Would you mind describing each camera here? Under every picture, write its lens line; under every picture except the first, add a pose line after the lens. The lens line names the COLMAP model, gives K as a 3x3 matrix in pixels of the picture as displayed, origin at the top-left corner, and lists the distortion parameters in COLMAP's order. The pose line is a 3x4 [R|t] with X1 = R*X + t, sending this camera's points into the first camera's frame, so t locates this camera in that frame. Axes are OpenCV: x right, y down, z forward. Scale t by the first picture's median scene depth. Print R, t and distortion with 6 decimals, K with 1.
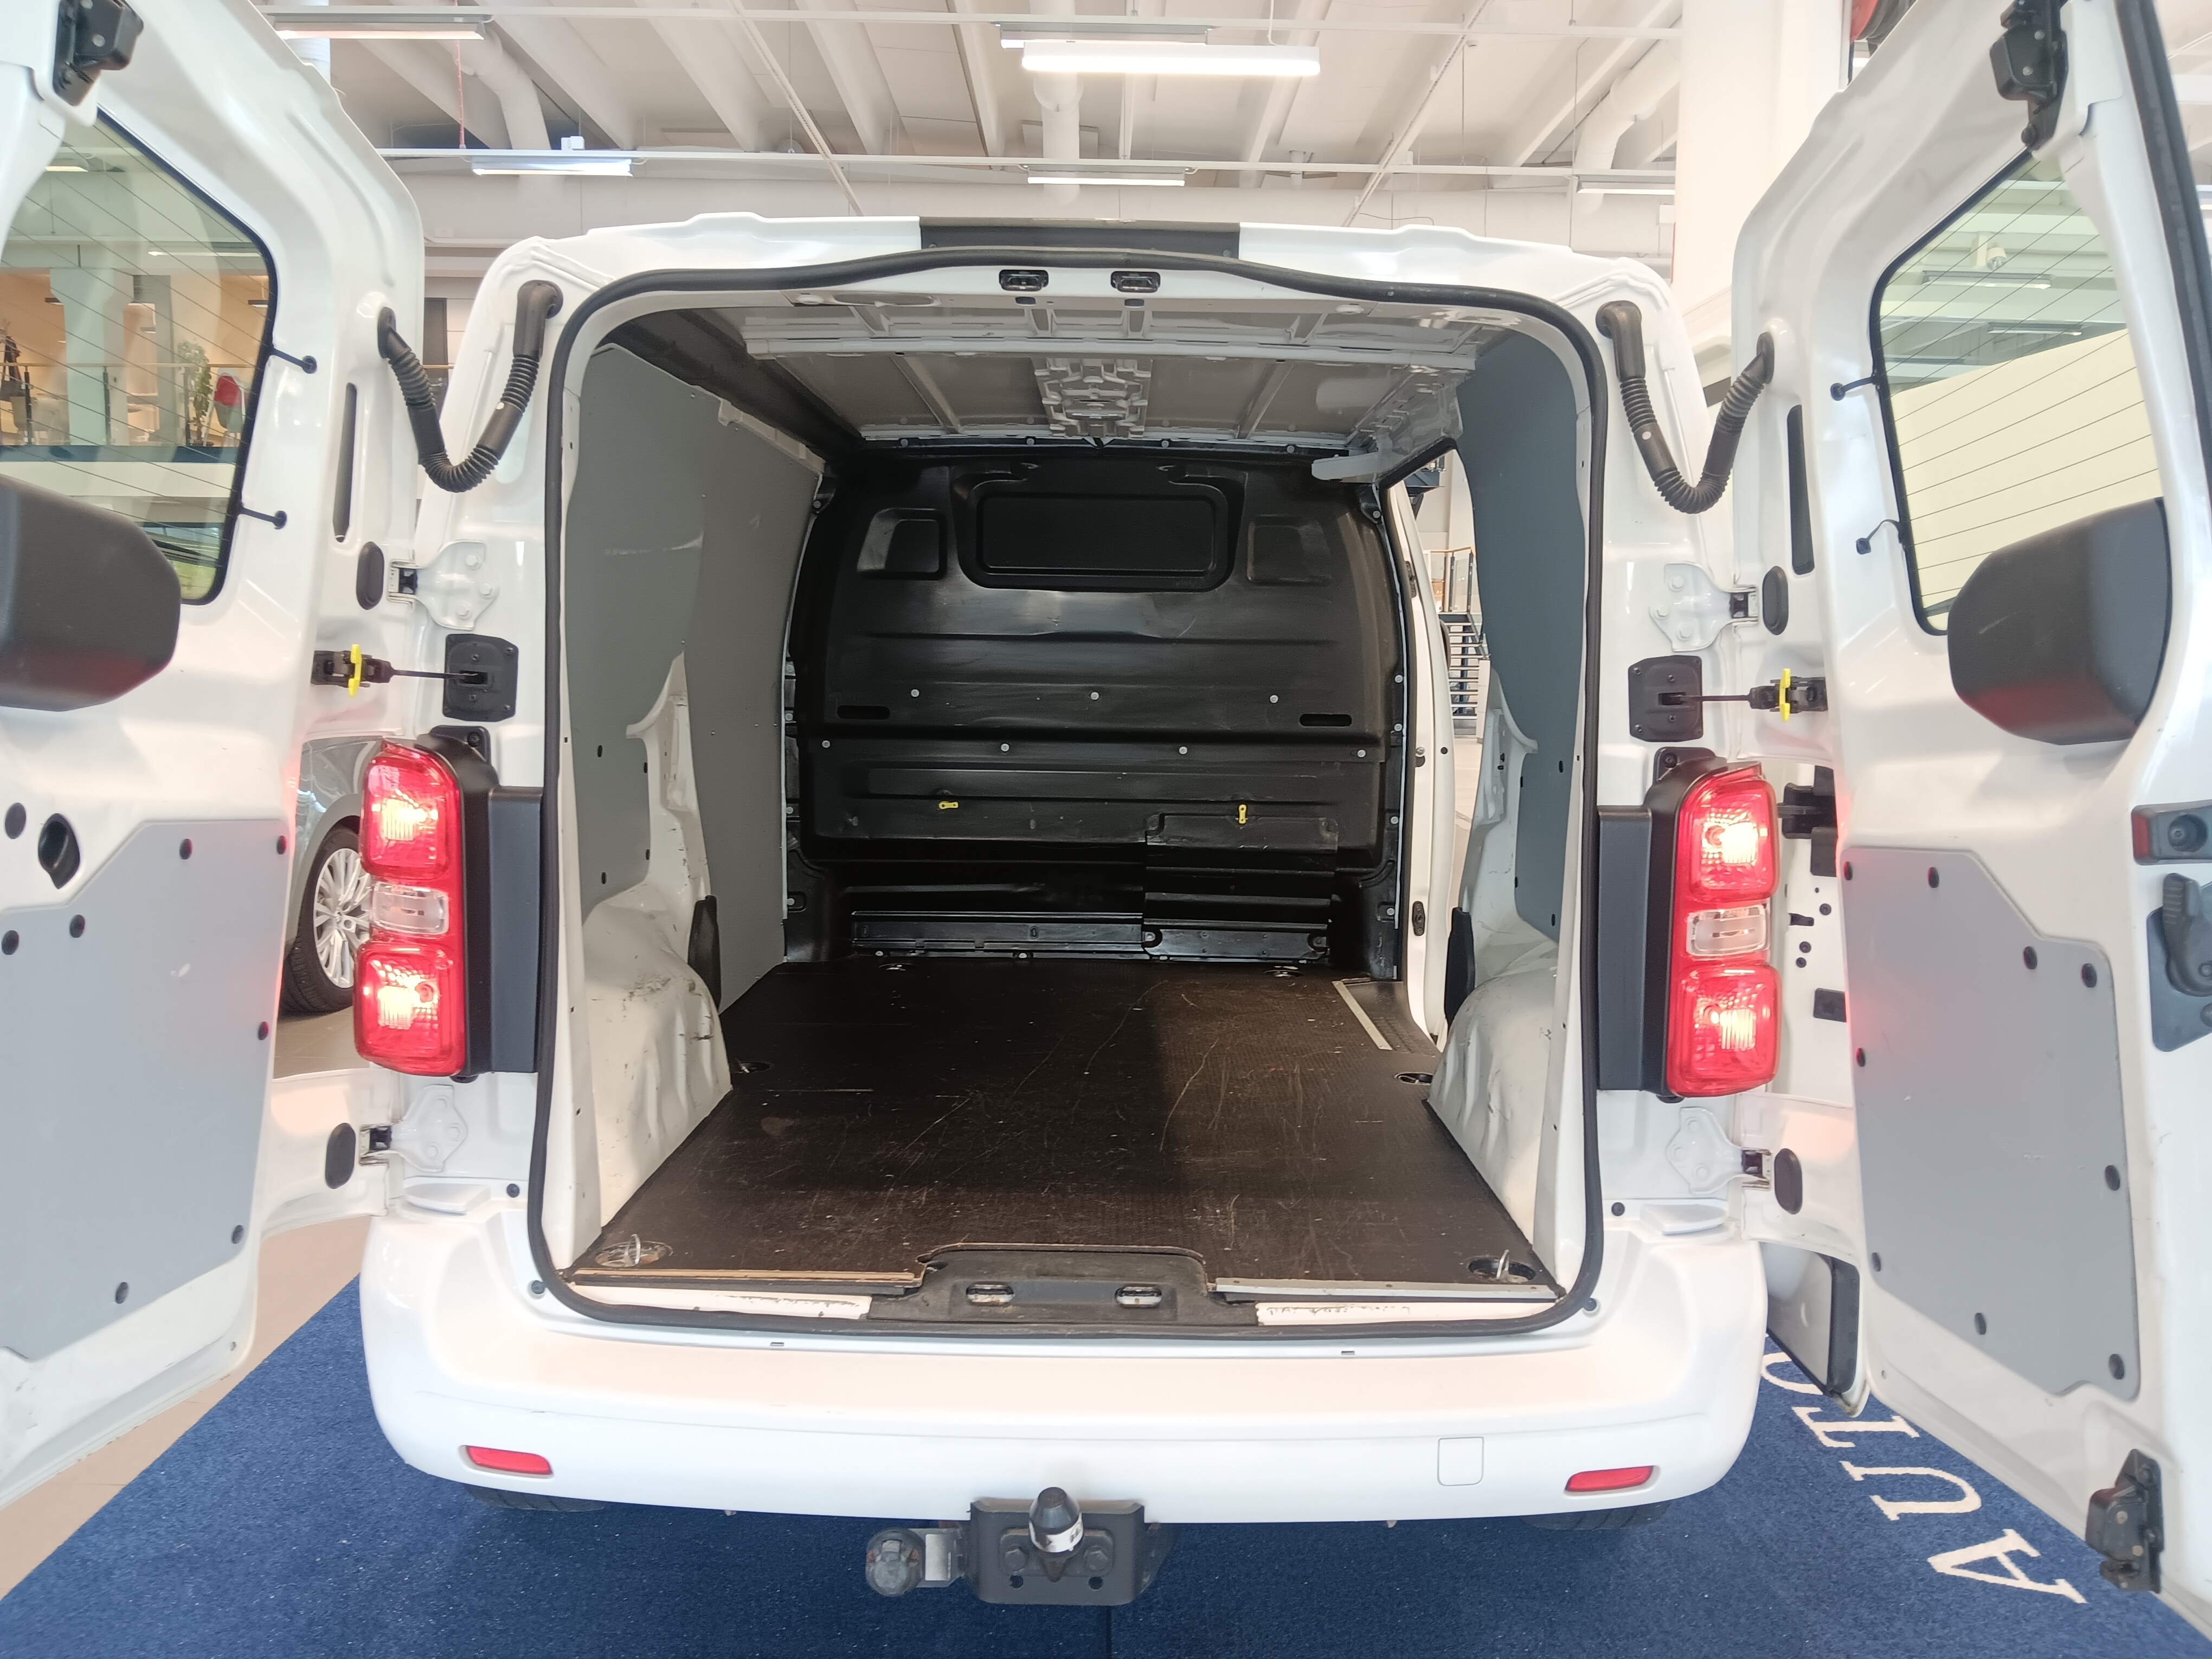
lens RADIAL K [[1736.4, 0, 1106.0], [0, 1736.4, 829.5], [0, 0, 1]] dist [0.033108, -0.095278]
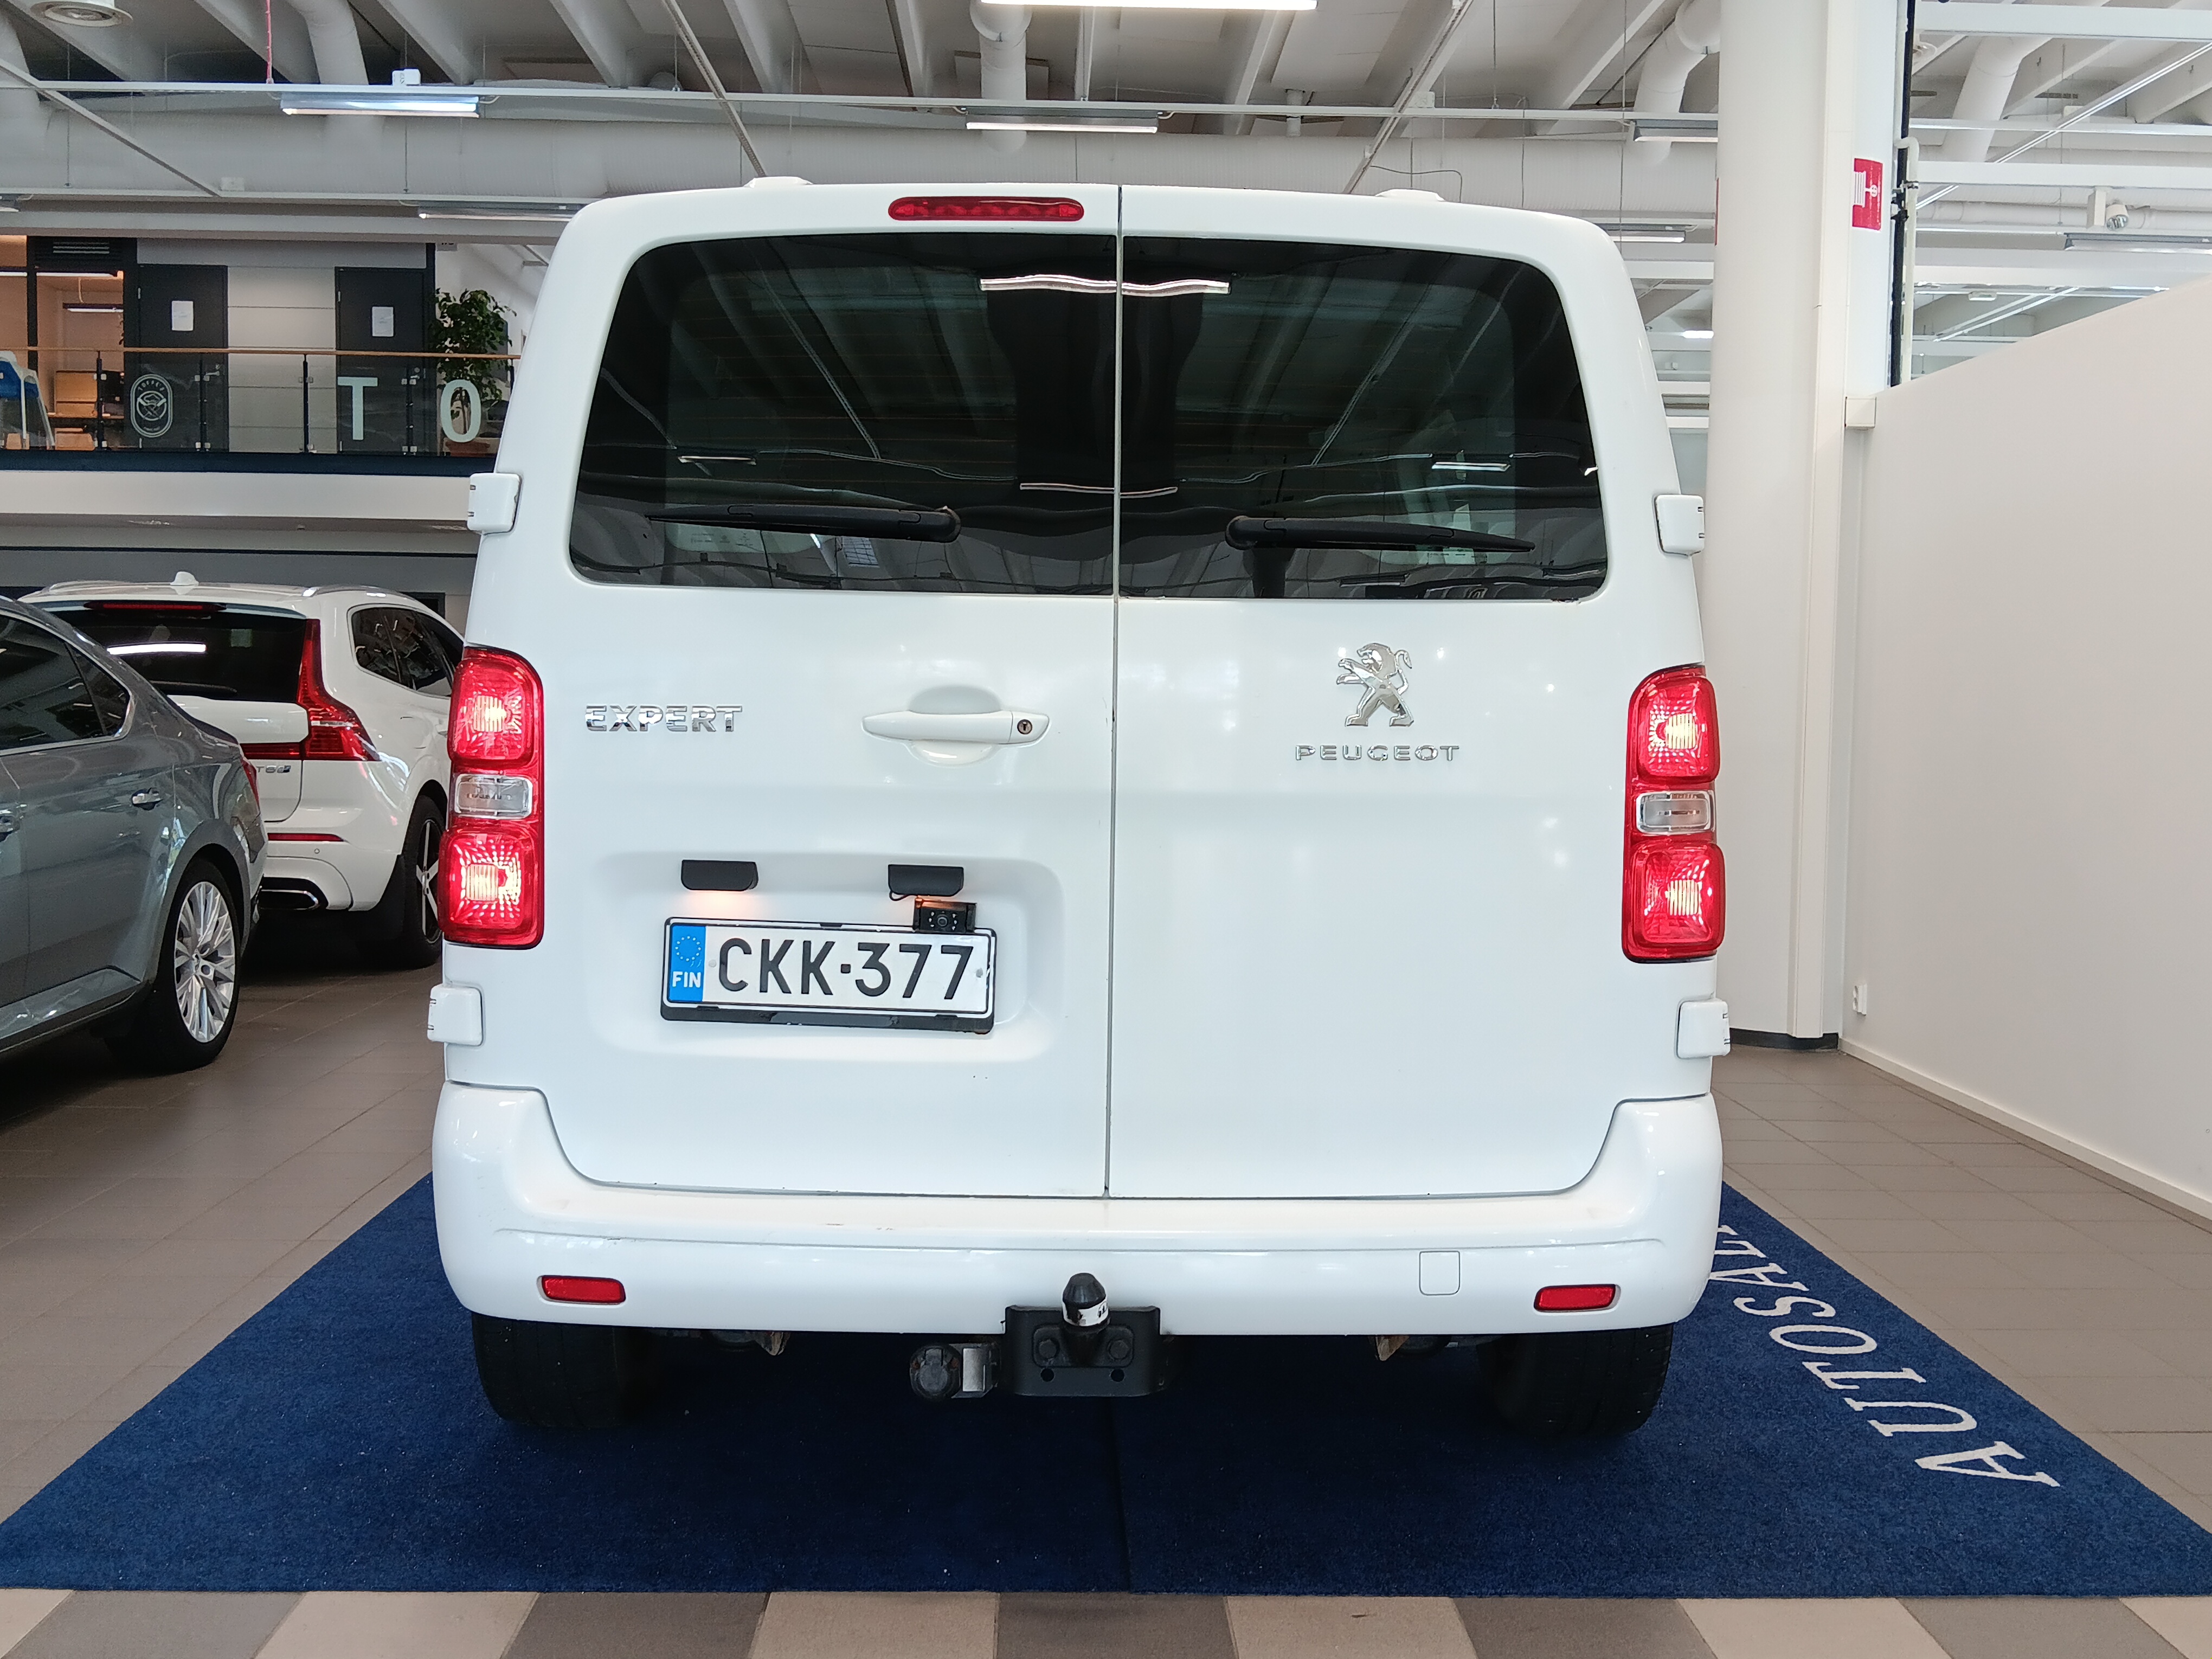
lens RADIAL K [[2252.1, 0, 1106.0], [0, 2252.1, 829.5], [0, 0, 1]] dist [0.185258, -0.521743]
pose [[0.999720, -0.003249, 0.023424, -0.035624], [0.004563, 0.998405, -0.056271, 0.124731], [-0.023204, 0.056362, 0.998141, -0.369478]]
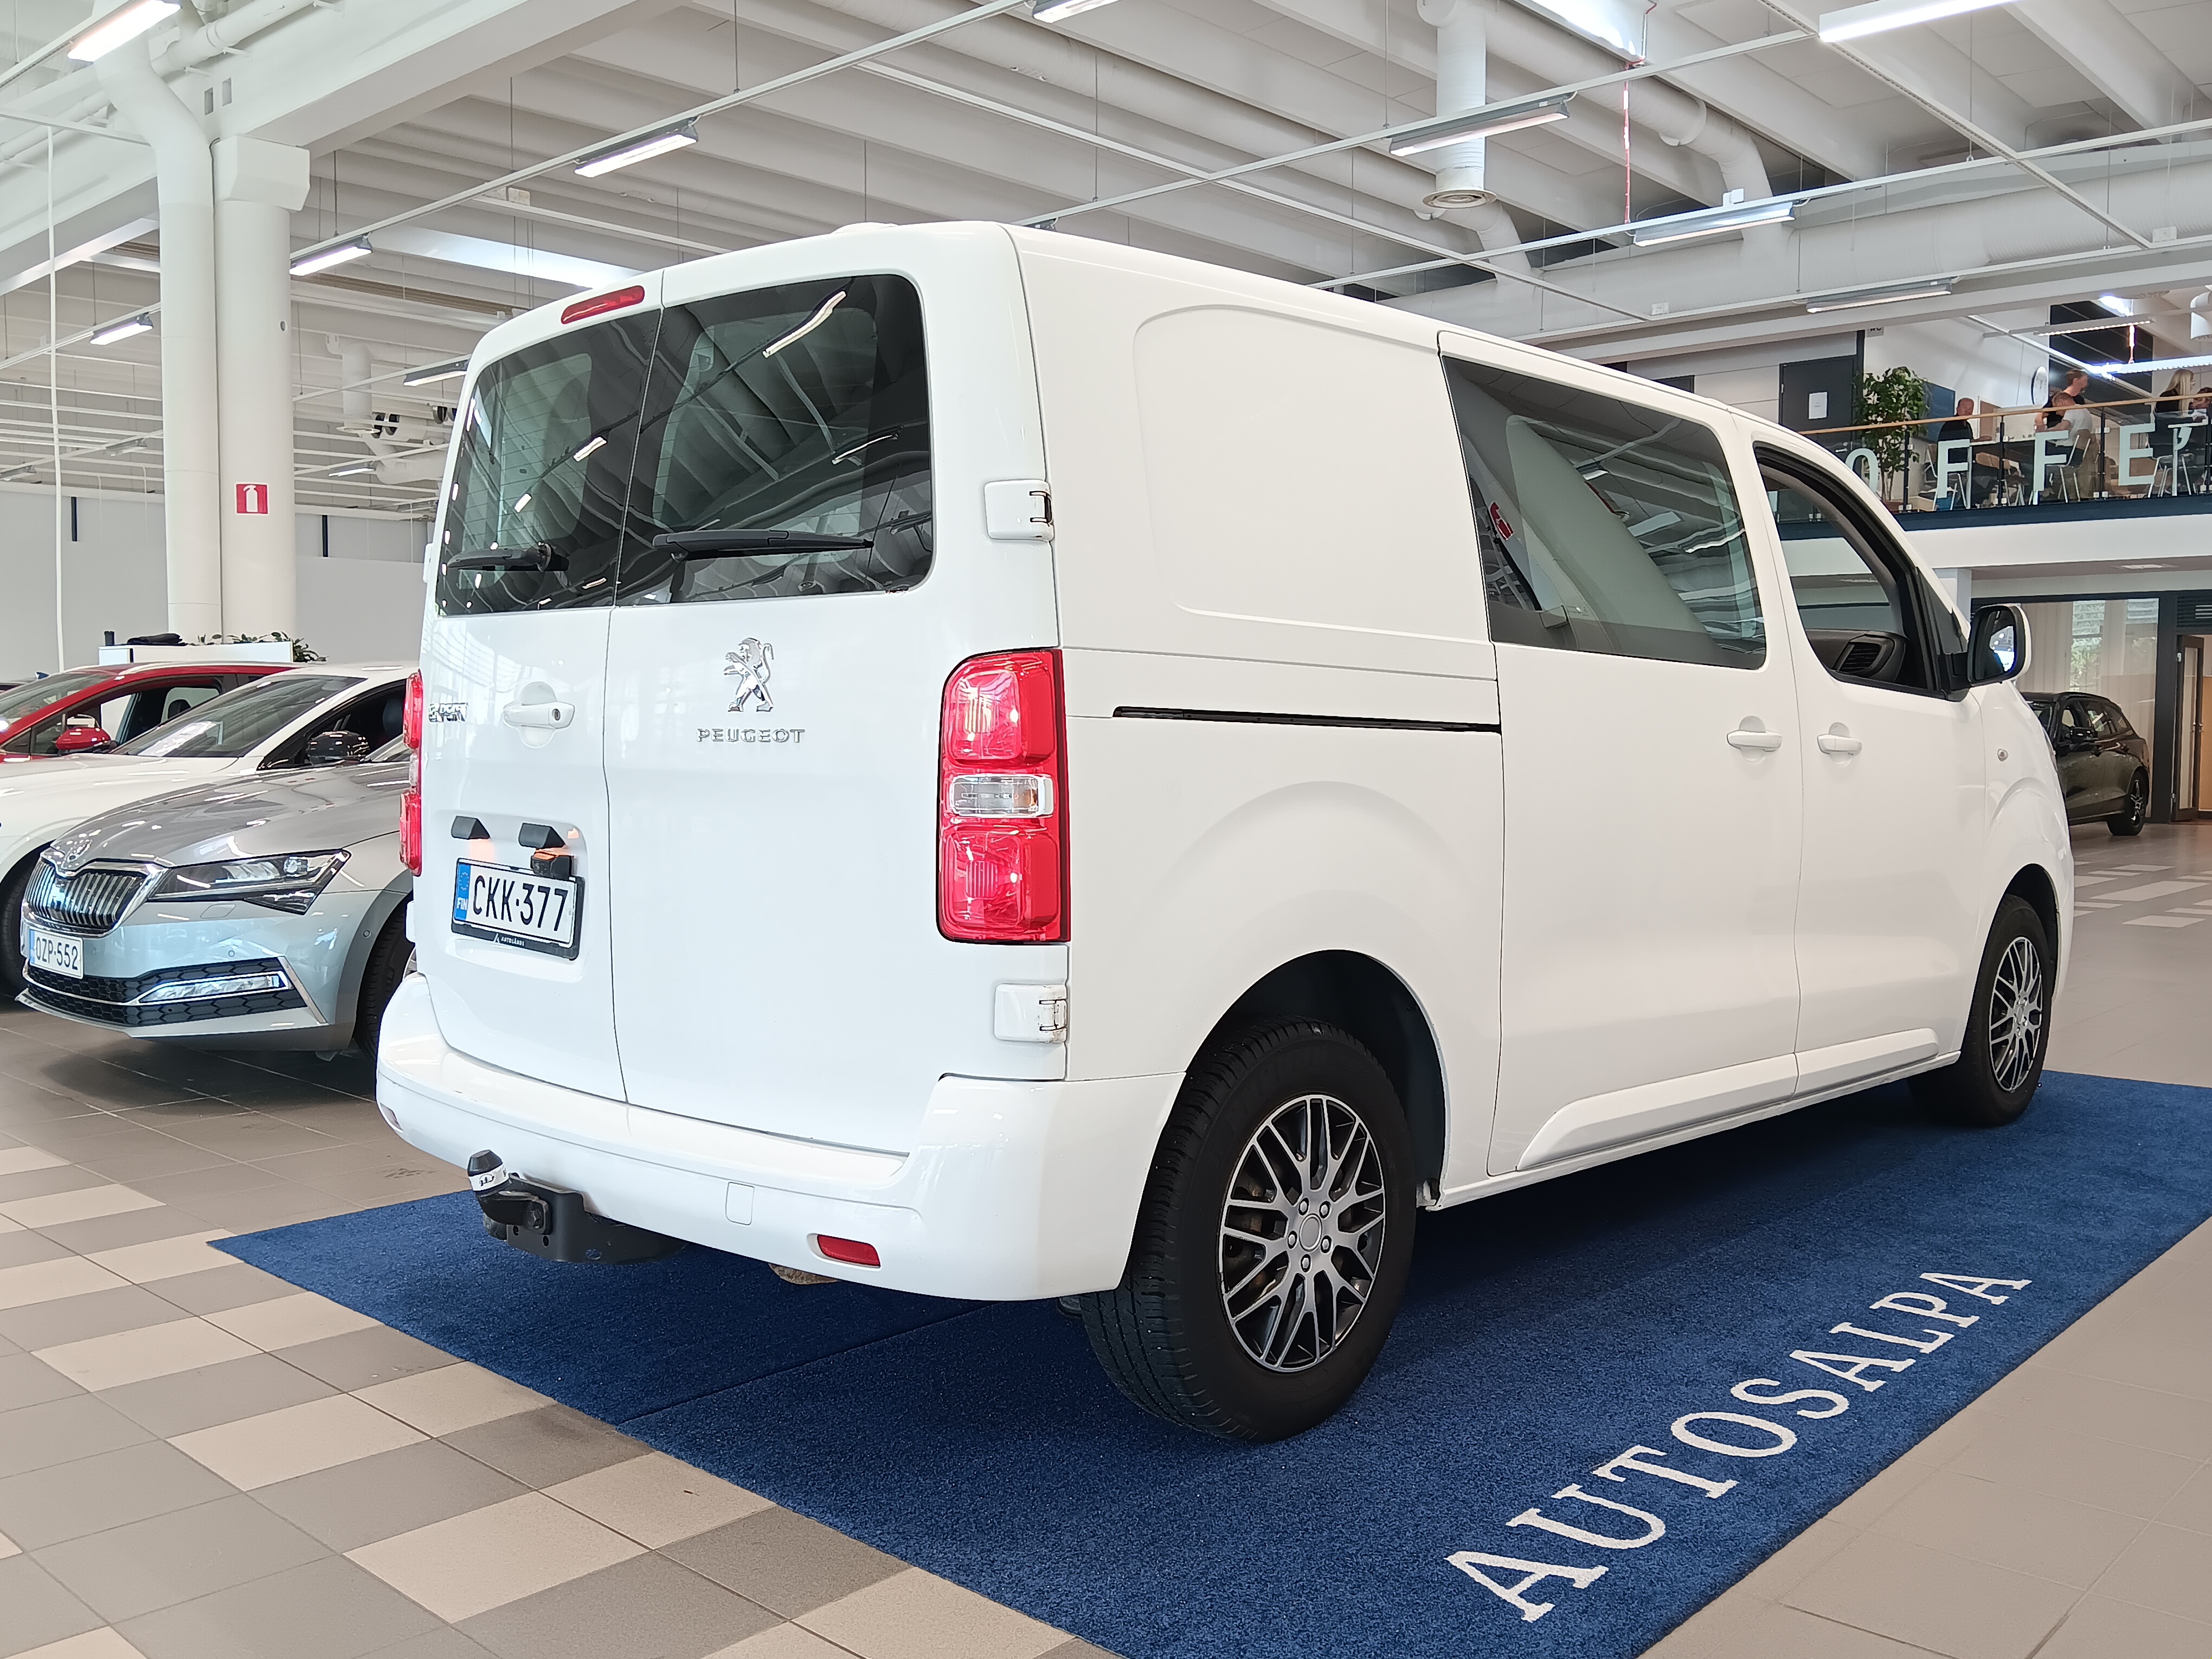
lens RADIAL K [[1922.4, 0, 1106.5], [0, 1922.4, 790.6], [0, 0, 1]] dist [0.031769, -0.017211]
pose [[0.730263, 0.011085, -0.683076, 1.041428], [-0.070146, 0.995800, -0.058832, 0.103633], [0.679556, 0.090878, 0.727974, 0.115941]]
